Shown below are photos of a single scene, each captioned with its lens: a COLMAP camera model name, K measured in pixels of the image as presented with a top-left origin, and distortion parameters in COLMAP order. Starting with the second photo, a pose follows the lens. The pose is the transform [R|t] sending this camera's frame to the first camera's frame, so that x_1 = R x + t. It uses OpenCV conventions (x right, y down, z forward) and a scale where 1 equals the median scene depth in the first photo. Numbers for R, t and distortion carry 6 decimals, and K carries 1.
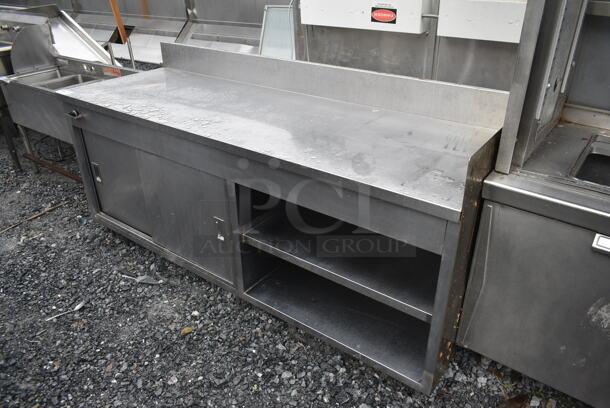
lens RADIAL K [[472.9, 0, 305.0], [0, 472.9, 204.0], [0, 0, 1]] dist [-0.012260, 0.007128]
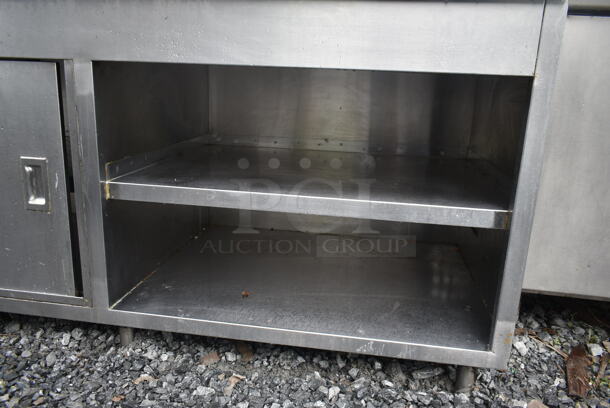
lens RADIAL K [[472.9, 0, 305.0], [0, 472.9, 204.0], [0, 0, 1]] dist [-0.012260, 0.007128]
pose [[0.880242, -0.082013, 0.467385, -0.128650], [0.188825, 0.964150, -0.186439, 0.159803], [-0.435339, 0.252365, 0.864171, 0.323532]]
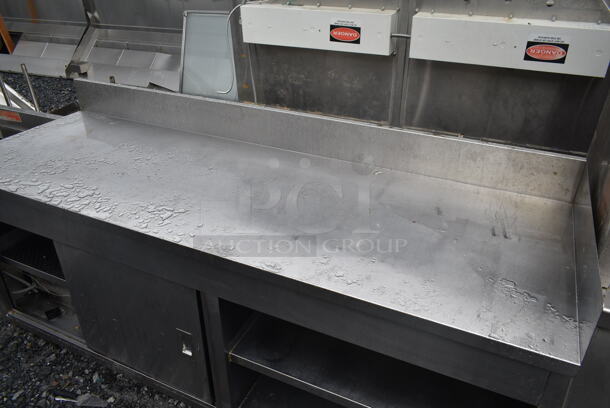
lens RADIAL K [[472.9, 0, 305.0], [0, 472.9, 204.0], [0, 0, 1]] dist [-0.012260, 0.007128]
pose [[0.981101, -0.088895, 0.171868, -0.084644], [0.084544, 0.995890, 0.032483, -0.131766], [-0.174049, -0.017339, 0.984584, 0.166894]]
